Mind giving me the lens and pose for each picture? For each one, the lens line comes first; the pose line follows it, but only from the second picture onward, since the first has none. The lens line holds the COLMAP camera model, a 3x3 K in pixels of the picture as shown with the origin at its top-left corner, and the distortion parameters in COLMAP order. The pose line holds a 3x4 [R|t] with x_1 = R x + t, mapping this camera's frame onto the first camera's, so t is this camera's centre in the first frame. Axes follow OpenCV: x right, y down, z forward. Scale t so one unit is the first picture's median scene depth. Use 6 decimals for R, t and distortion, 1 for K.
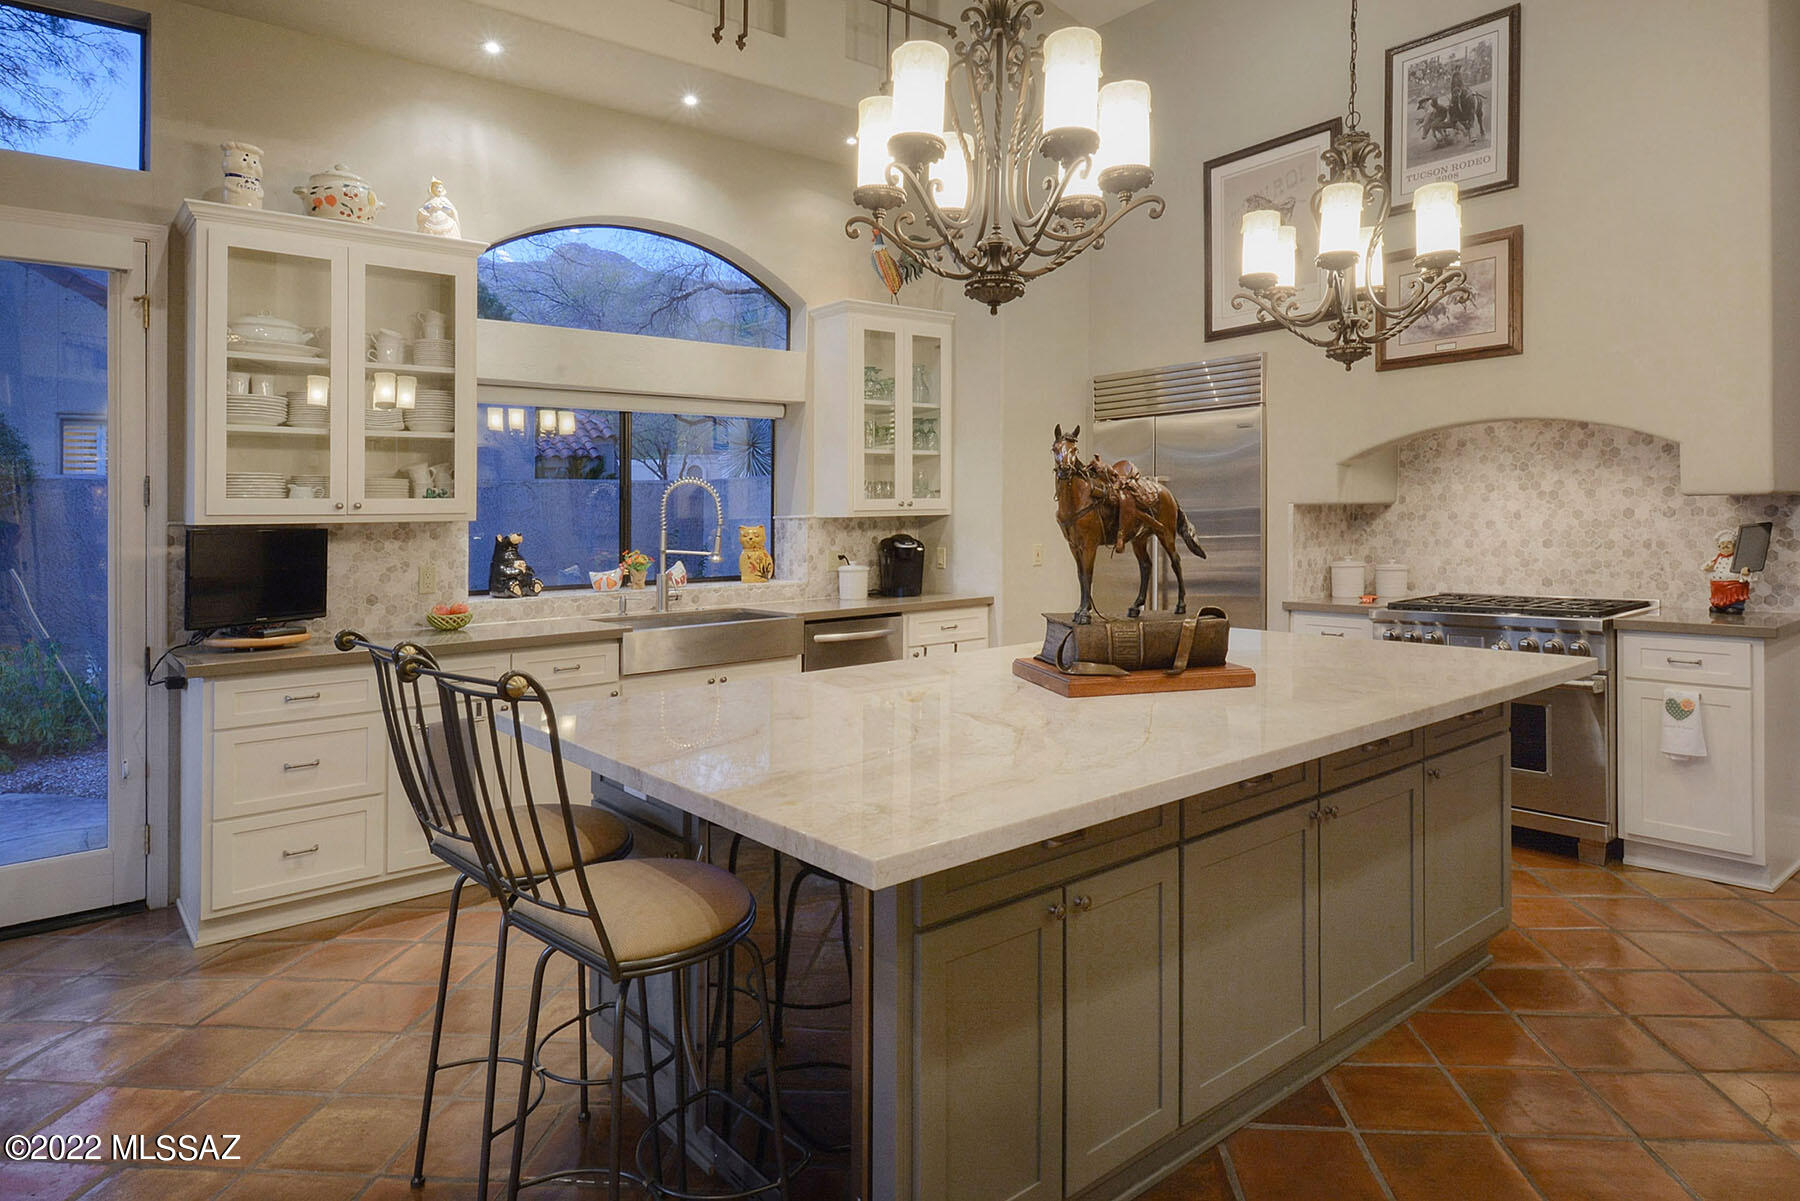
lens RADIAL K [[1092.4, 0, 905.5], [0, 1092.4, 540.2], [0, 0, 1]] dist [0.052113, -0.050738]
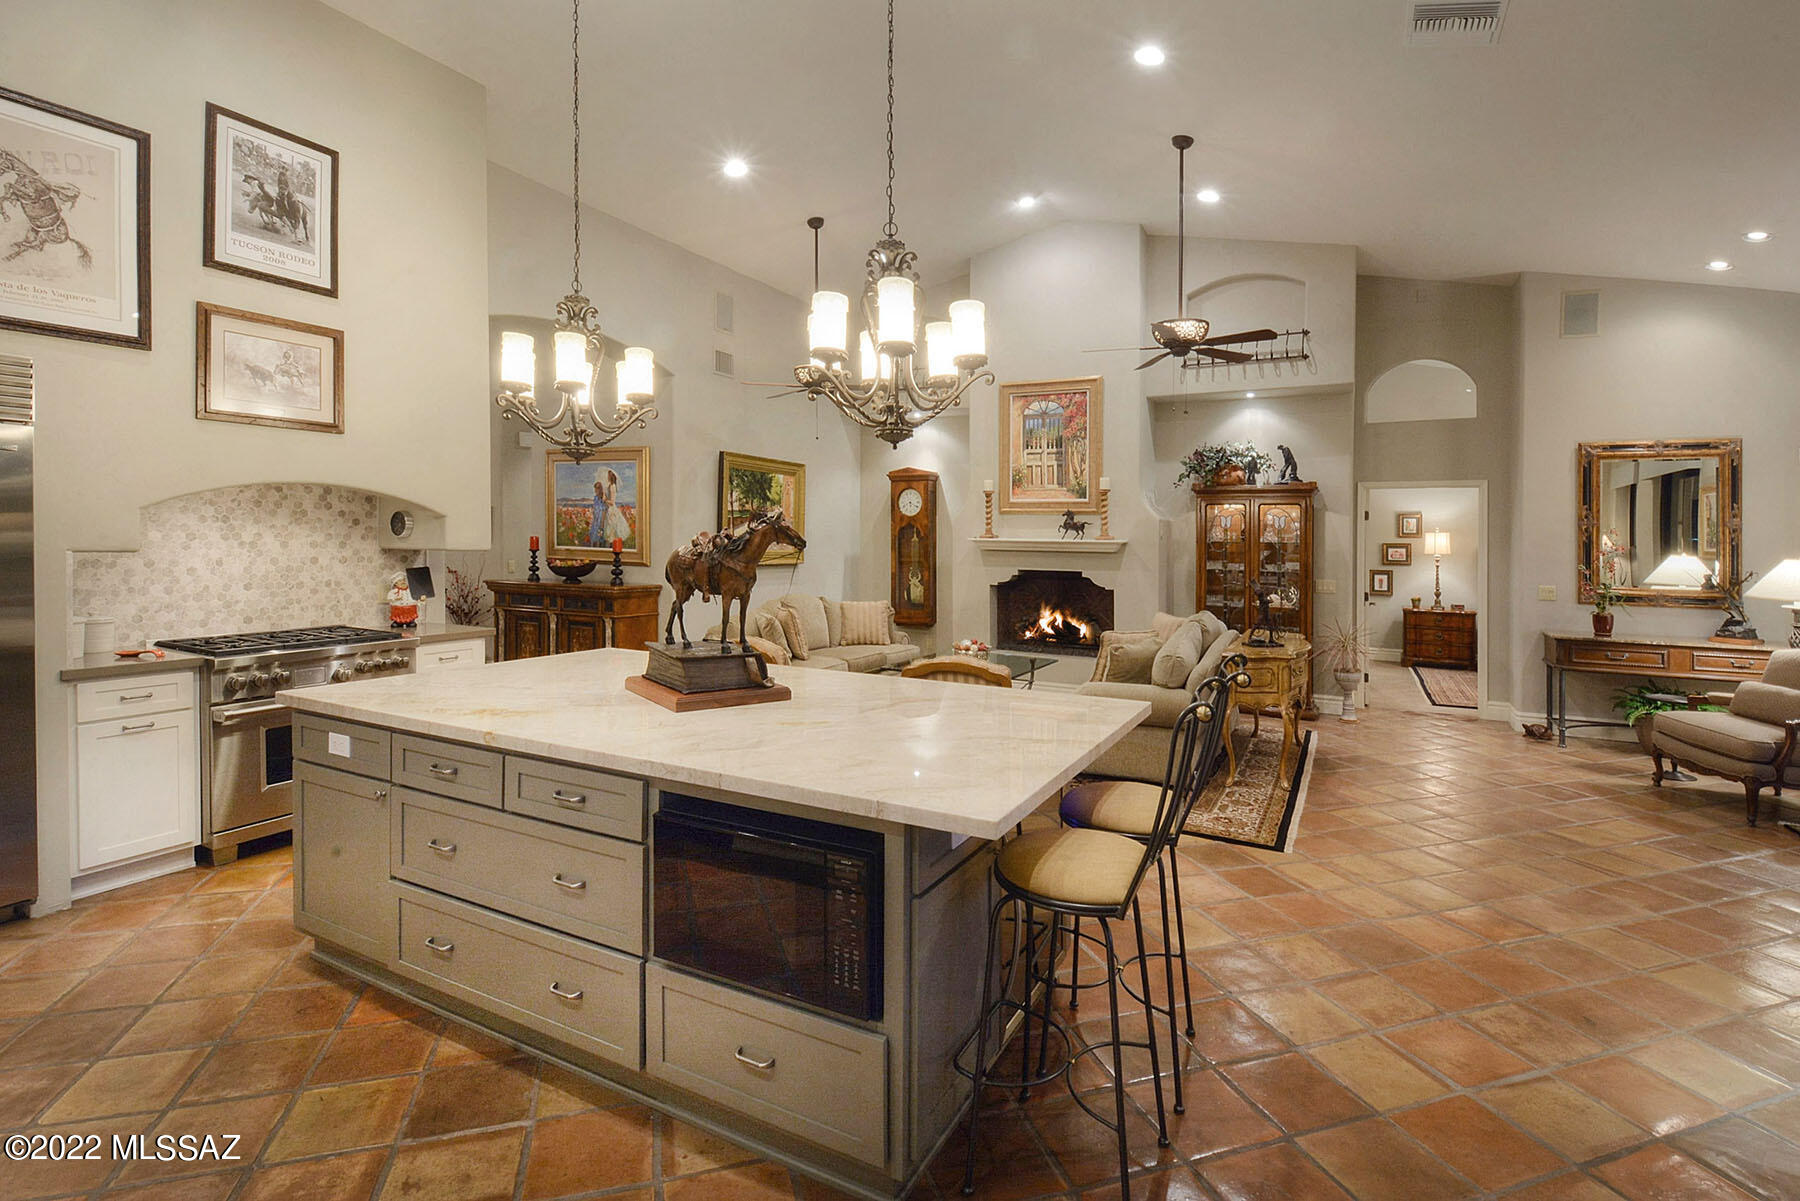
lens RADIAL K [[826.7, 0, 903.6], [0, 826.7, 544.9], [0, 0, 1]] dist [0.025991, -0.026145]
pose [[-0.382927, 0.007017, 0.923752, -0.532122], [0.012090, 0.999924, -0.002584, -0.032734], [-0.923699, 0.010178, -0.382983, 0.752783]]
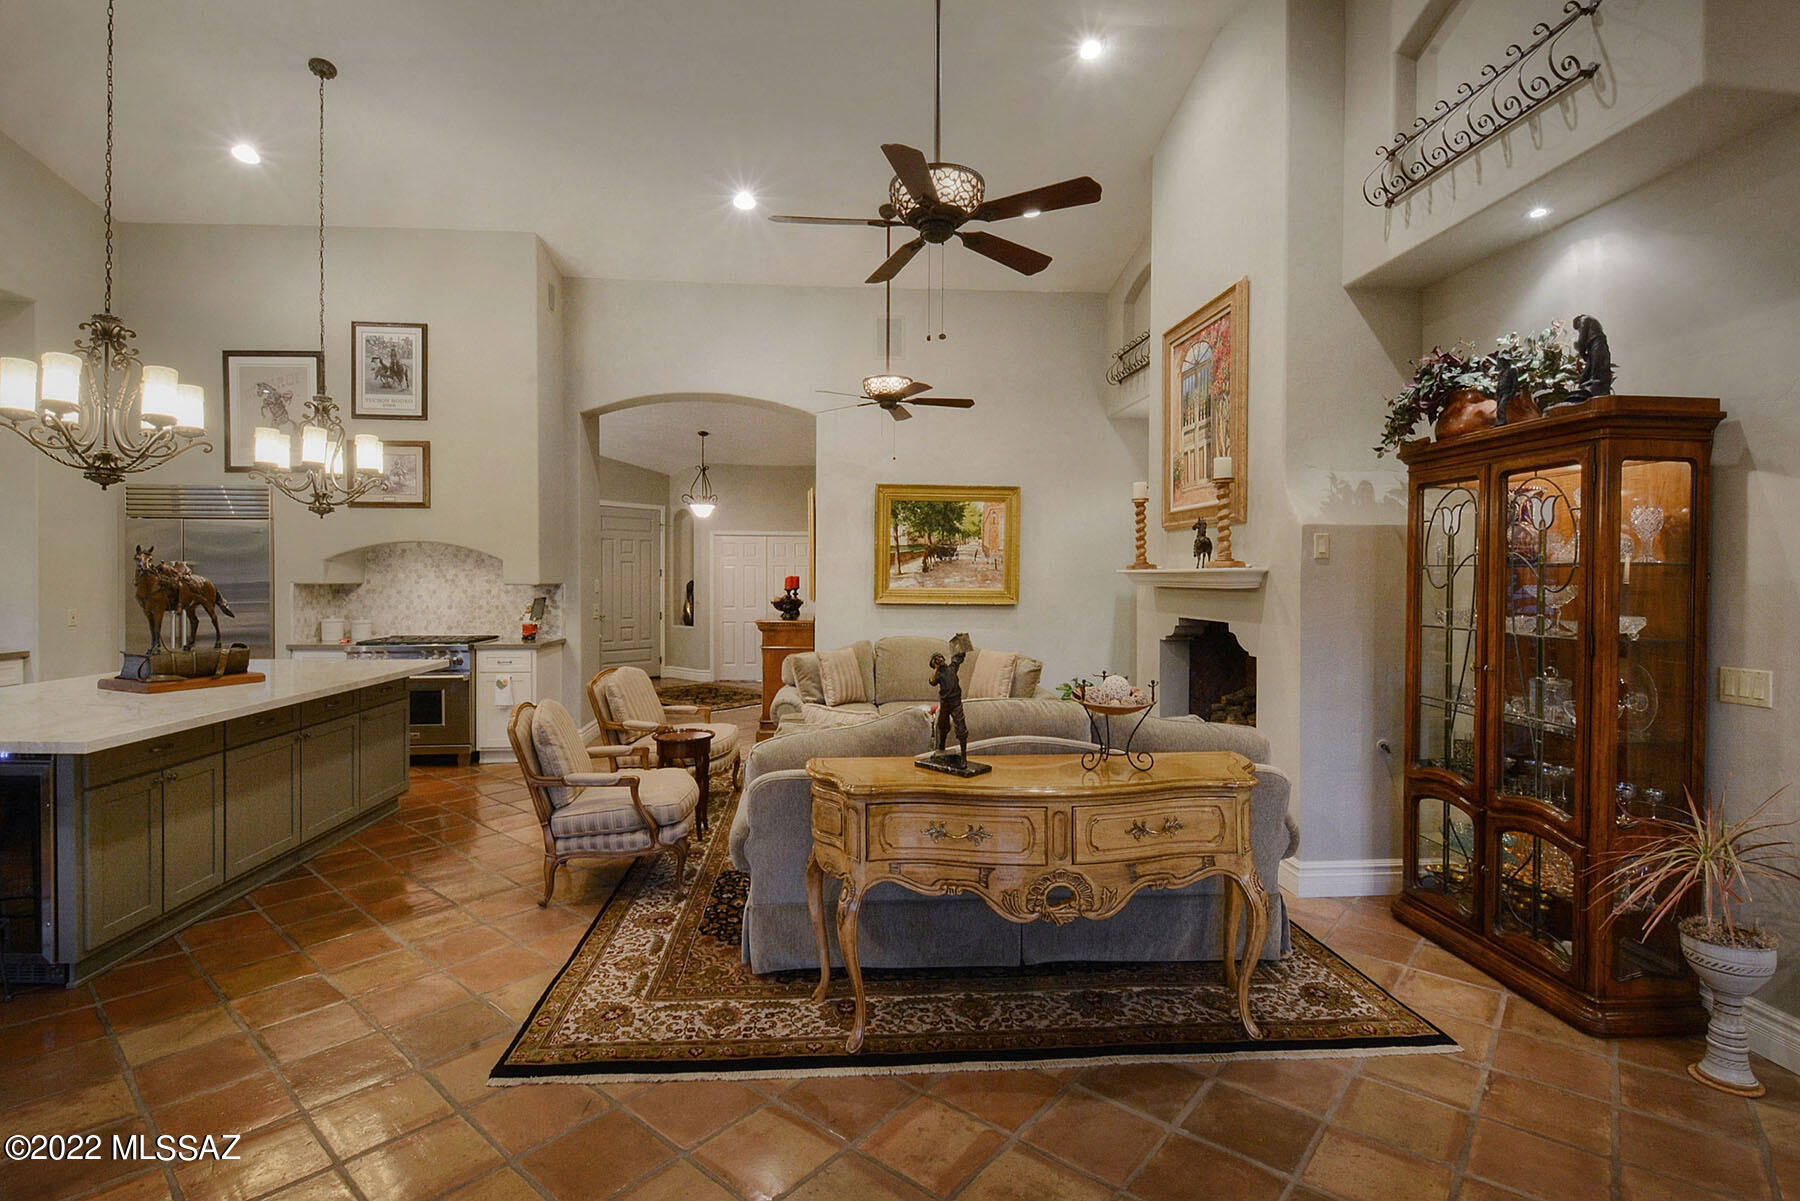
lens RADIAL K [[837.7, 0, 900.2], [0, 837.7, 607.2], [0, 0, 1]] dist [0.026876, -0.028666]
pose [[0.579033, -0.006996, 0.815274, -0.154832], [0.002801, 0.999974, 0.006591, -0.004633], [-0.815299, -0.001533, 0.579038, -0.489456]]
